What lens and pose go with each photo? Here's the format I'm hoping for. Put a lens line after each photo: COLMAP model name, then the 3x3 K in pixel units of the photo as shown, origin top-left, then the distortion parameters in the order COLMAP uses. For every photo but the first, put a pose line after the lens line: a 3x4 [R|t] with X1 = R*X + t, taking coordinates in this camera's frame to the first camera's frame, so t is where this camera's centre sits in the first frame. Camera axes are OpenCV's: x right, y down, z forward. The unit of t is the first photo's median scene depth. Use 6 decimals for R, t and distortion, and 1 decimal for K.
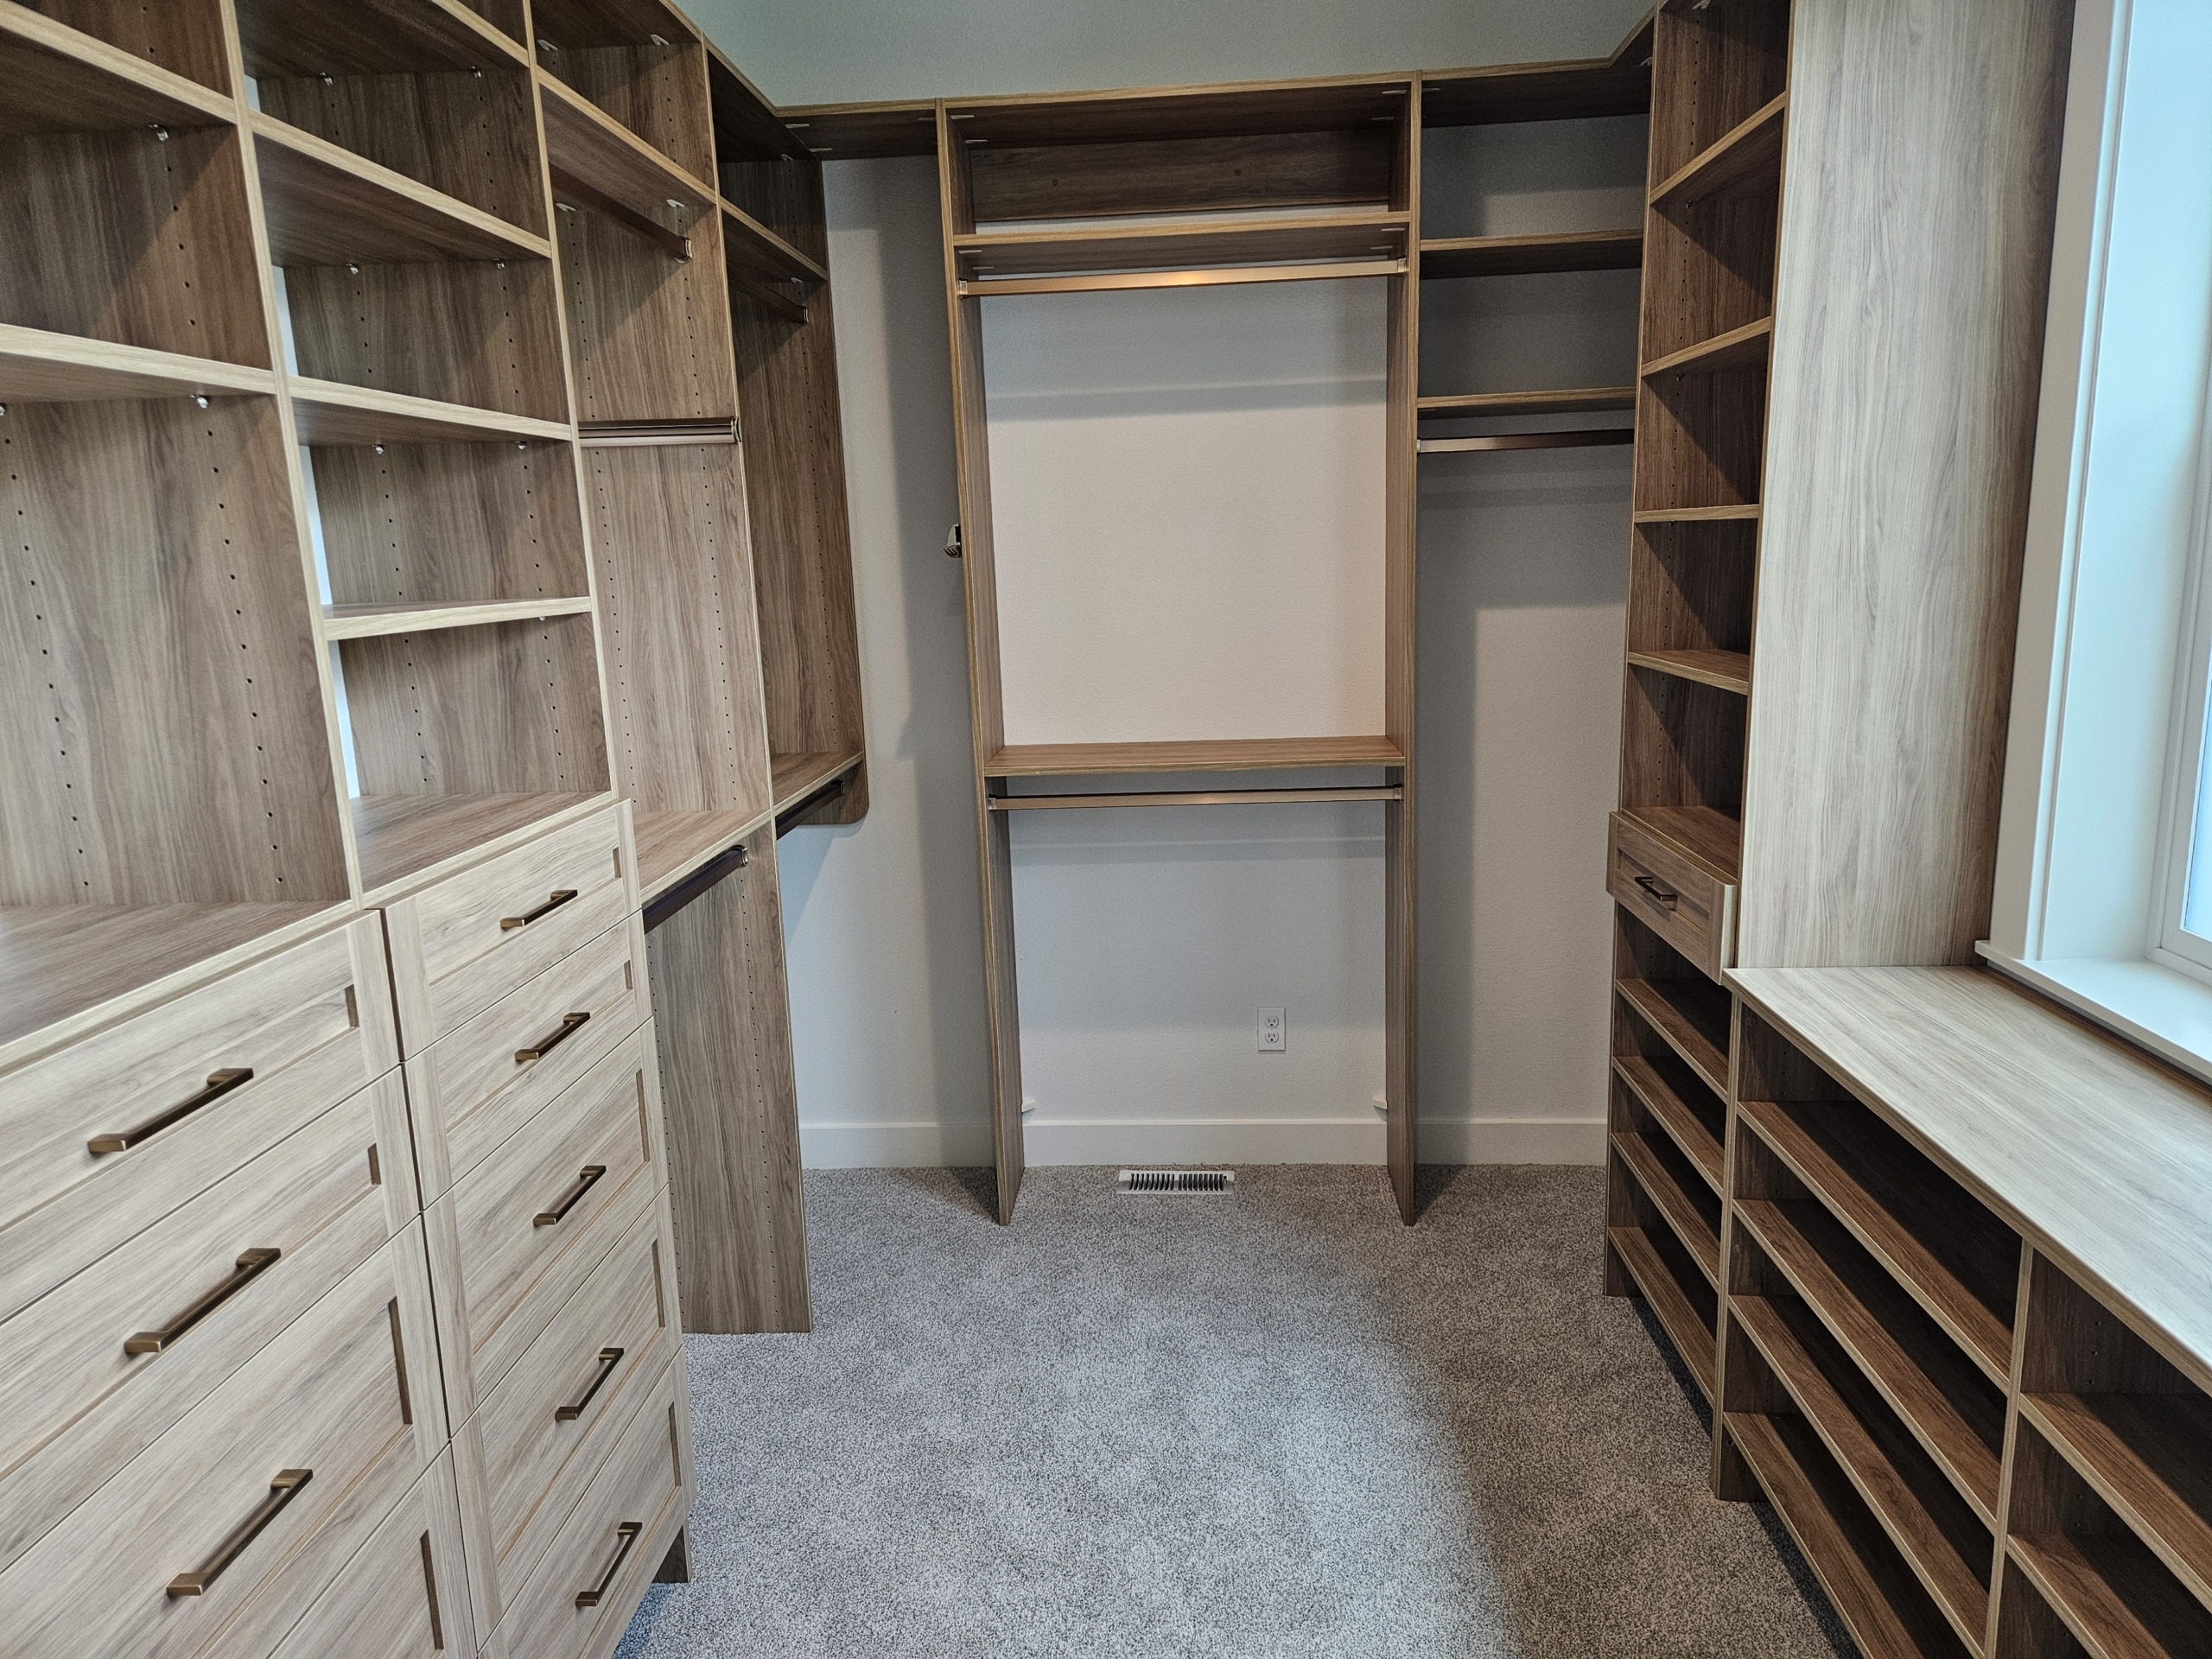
lens RADIAL K [[1478.1, 0, 1111.0], [0, 1478.1, 833.6], [0, 0, 1]] dist [0.082476, -0.063656]
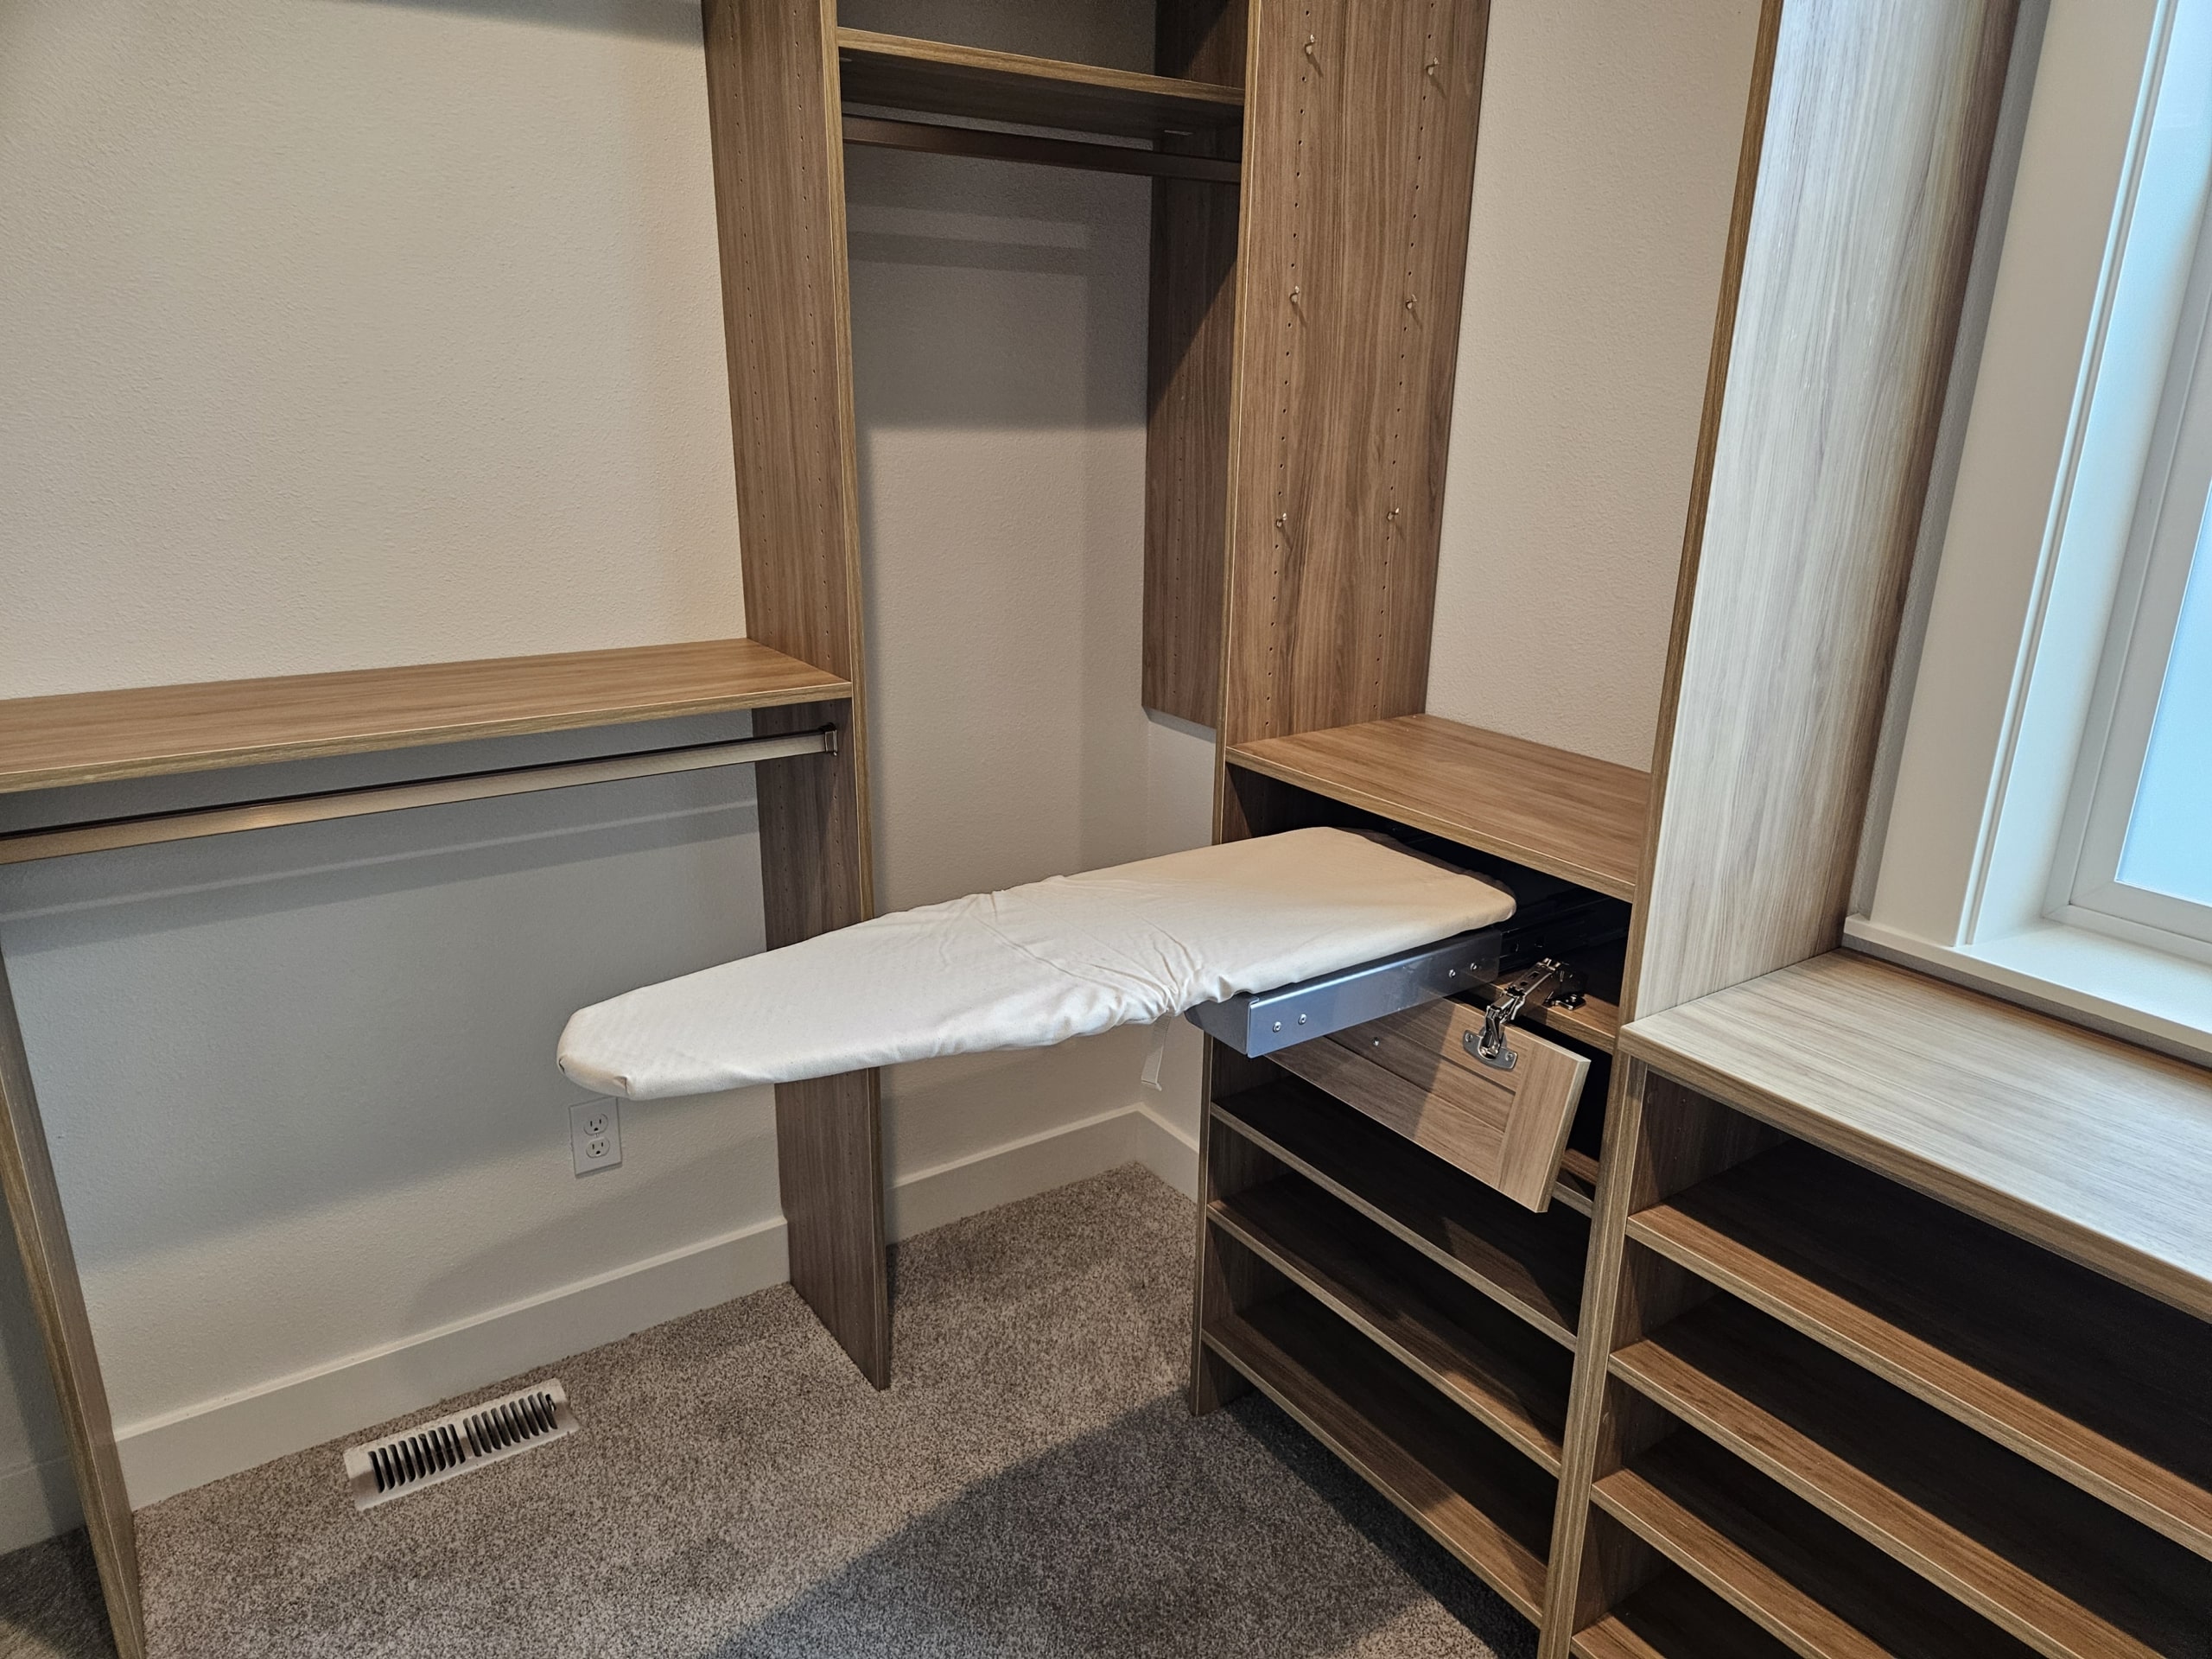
lens RADIAL K [[1474.2, 0, 1119.9], [0, 1474.2, 841.7], [0, 0, 1]] dist [0.080384, -0.066874]
pose [[0.781216, -0.145622, 0.607038, -0.112362], [0.074288, 0.987188, 0.141212, -0.082255], [-0.619824, -0.065222, 0.782026, 0.594015]]
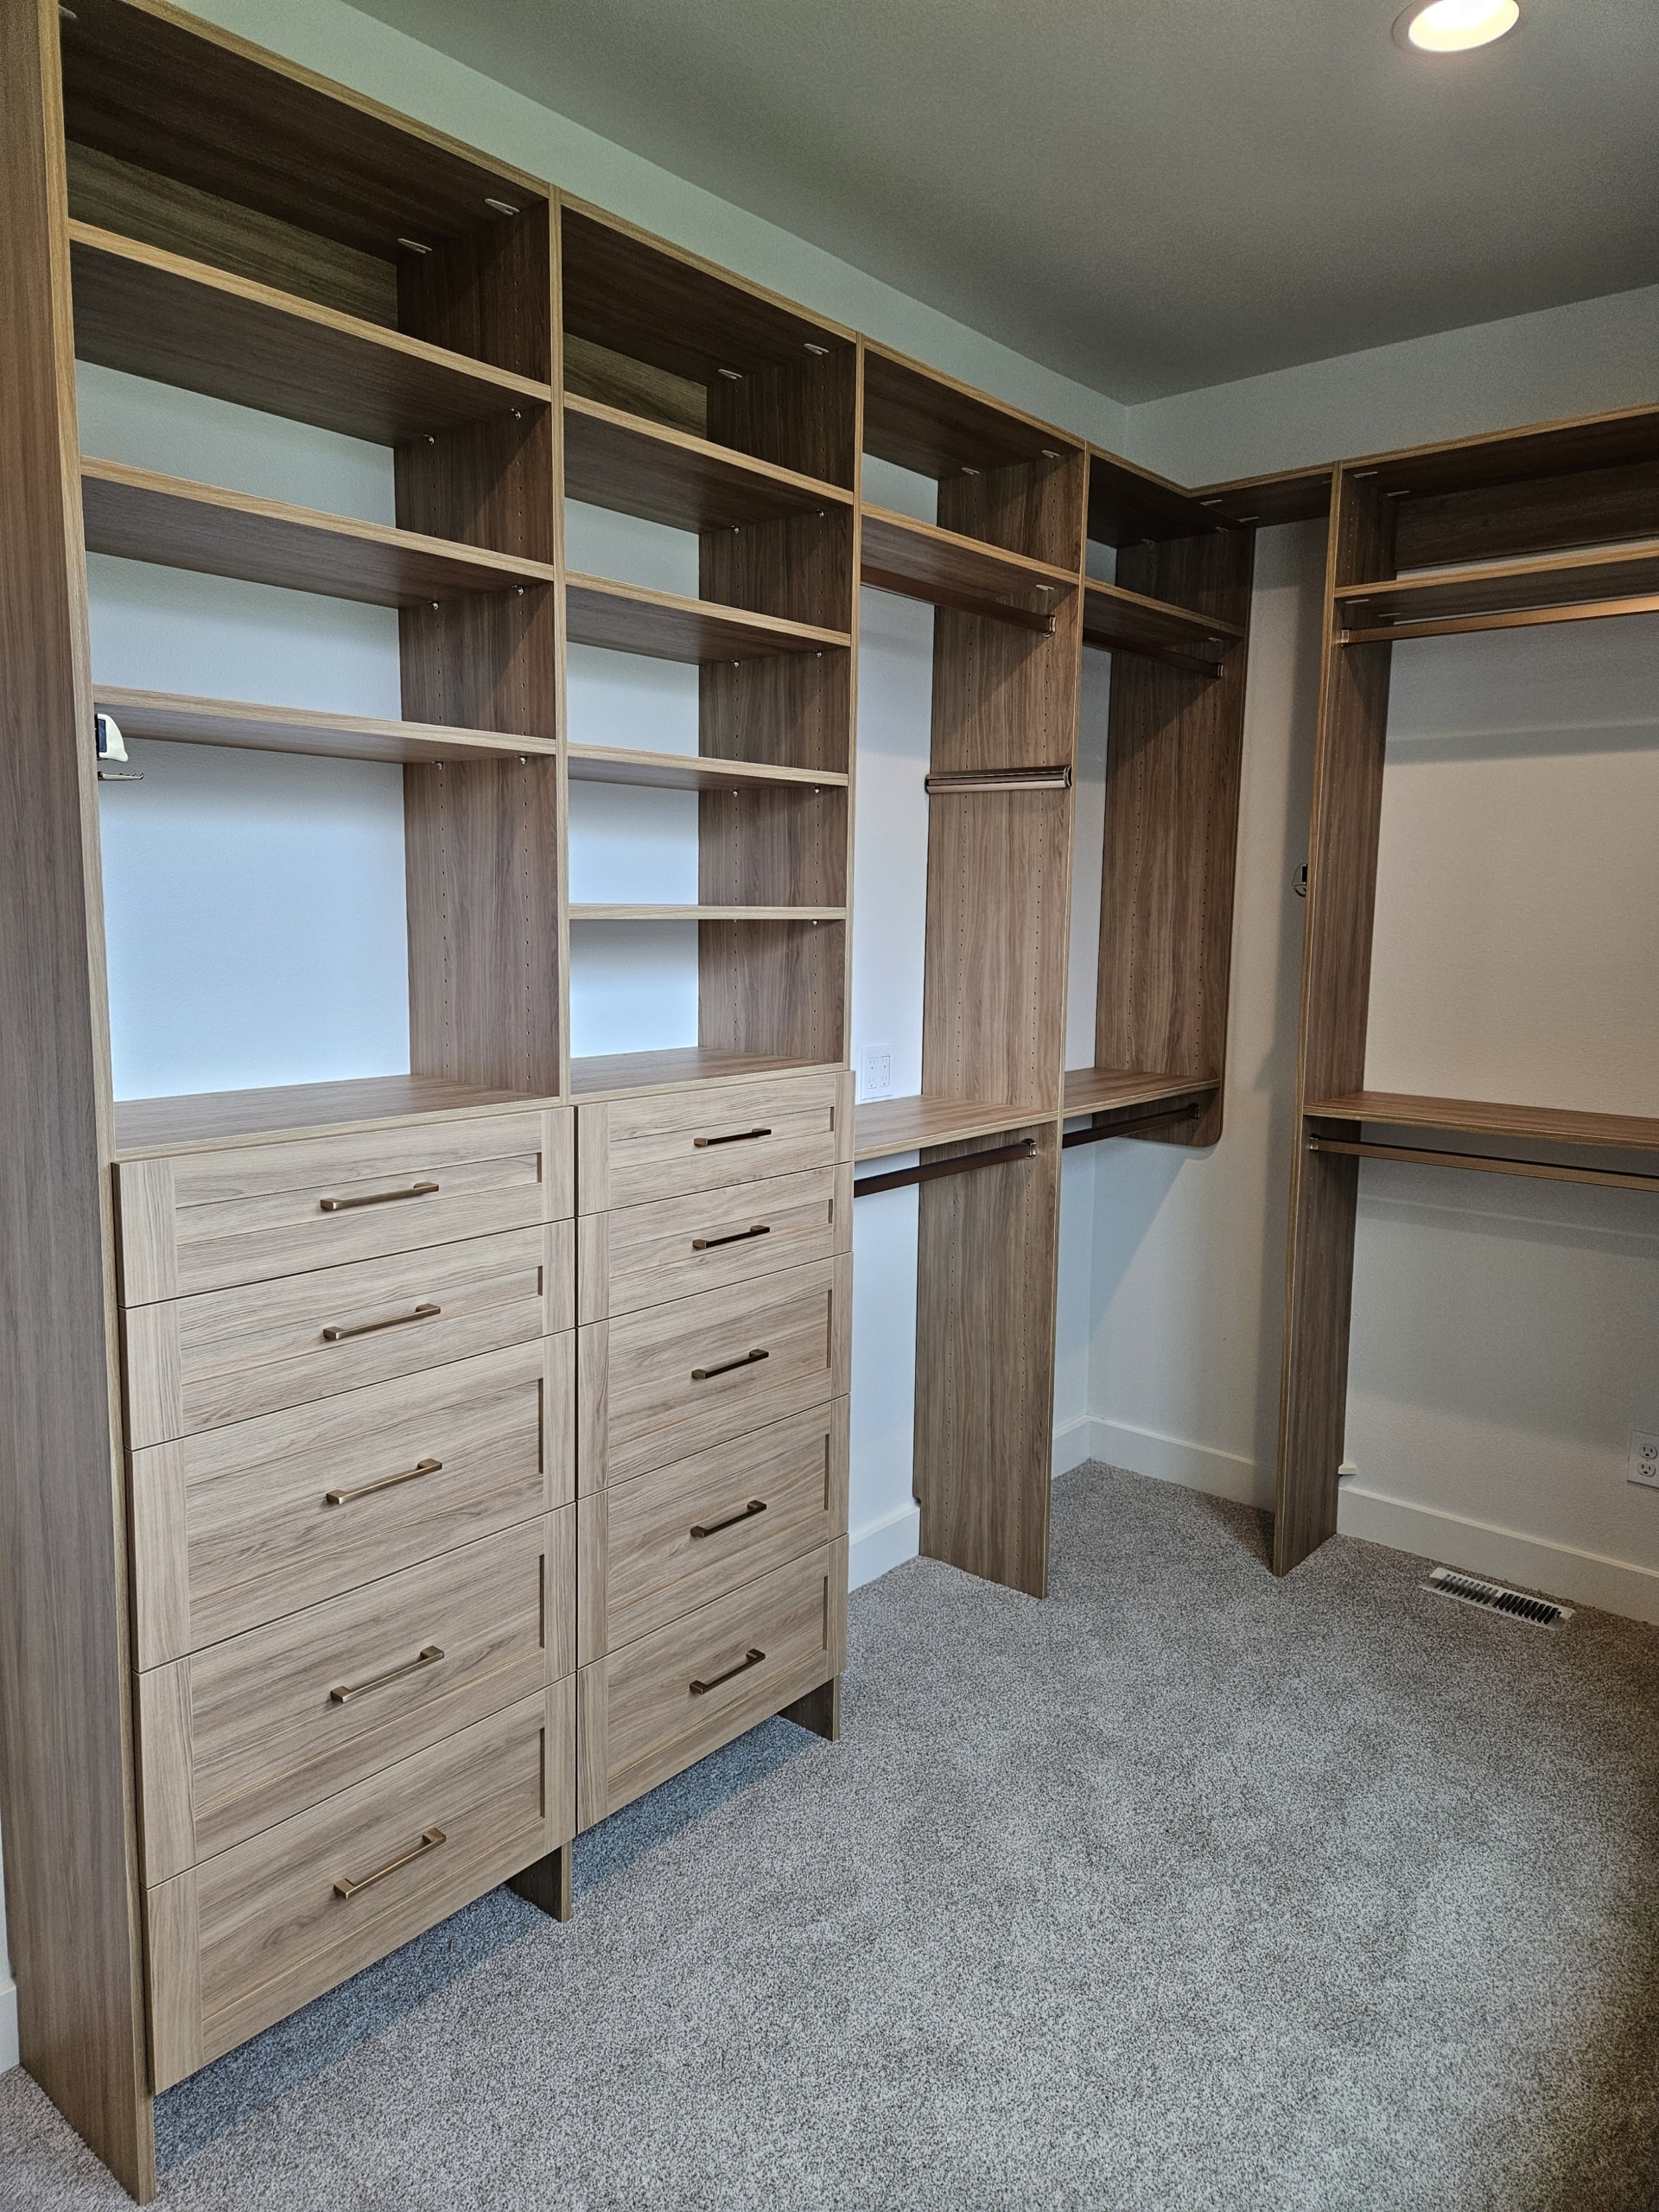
lens RADIAL K [[1478.1, 0, 810.8], [0, 1478.1, 1074.6], [0, 0, 1]] dist [0.082476, -0.063656]
pose [[0.798318, 0.117843, -0.590595, 0.313648], [-0.157758, 0.987344, -0.016238, 0.004674], [0.581207, 0.106134, 0.806805, -0.007609]]
